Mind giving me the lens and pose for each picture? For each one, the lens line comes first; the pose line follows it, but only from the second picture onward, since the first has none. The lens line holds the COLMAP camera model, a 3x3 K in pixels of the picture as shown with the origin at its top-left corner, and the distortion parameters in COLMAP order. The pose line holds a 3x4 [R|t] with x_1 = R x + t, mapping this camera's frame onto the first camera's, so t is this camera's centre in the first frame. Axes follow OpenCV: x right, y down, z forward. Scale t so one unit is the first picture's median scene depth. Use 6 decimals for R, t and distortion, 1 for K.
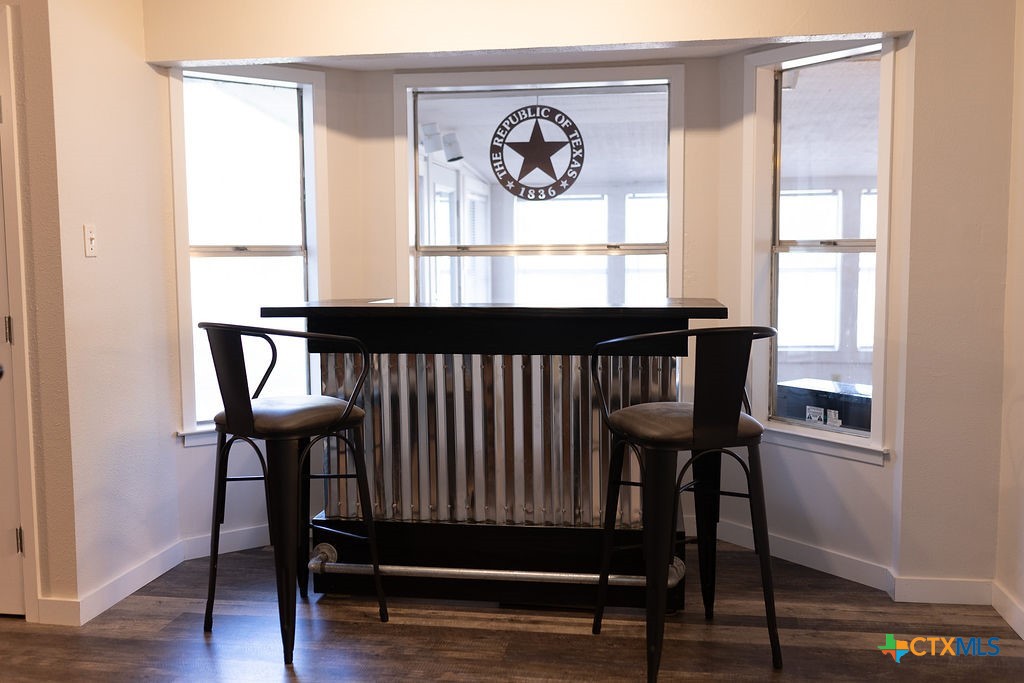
lens RADIAL K [[966.8, 0, 511.6], [0, 966.8, 344.6], [0, 0, 1]] dist [0.010935, 0.000000]
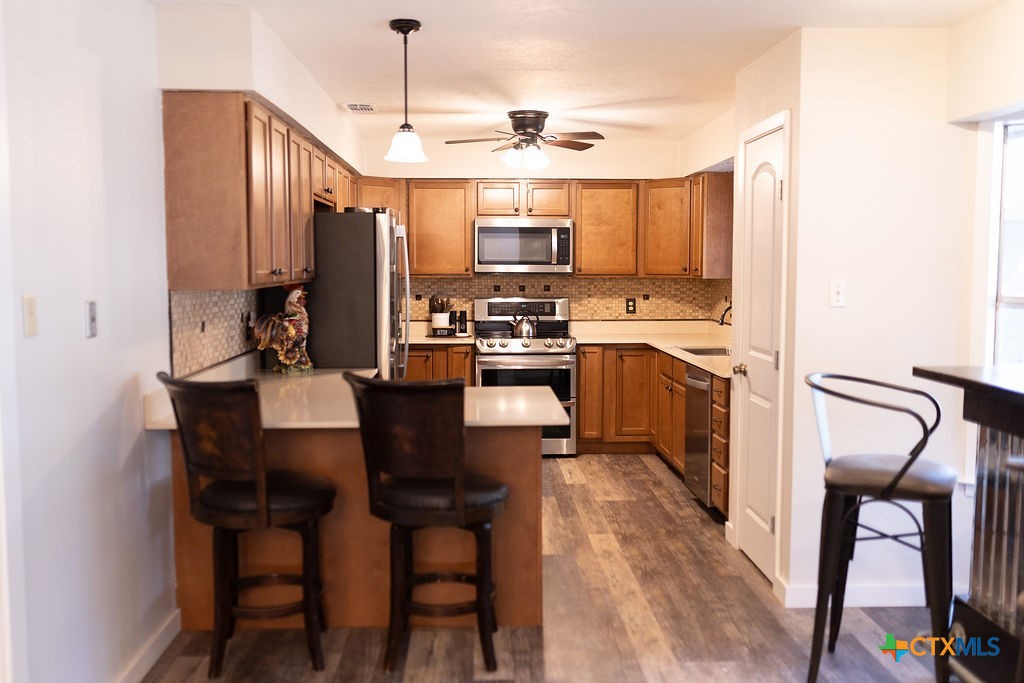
lens RADIAL K [[966.8, 0, 511.3], [0, 966.8, 339.7], [0, 0, 1]] dist [0.010935, 0.000000]
pose [[0.194790, 0.087695, -0.976917, 0.653613], [-0.094164, 0.993067, 0.070370, -0.098966], [0.976315, 0.078283, 0.201697, 0.390918]]
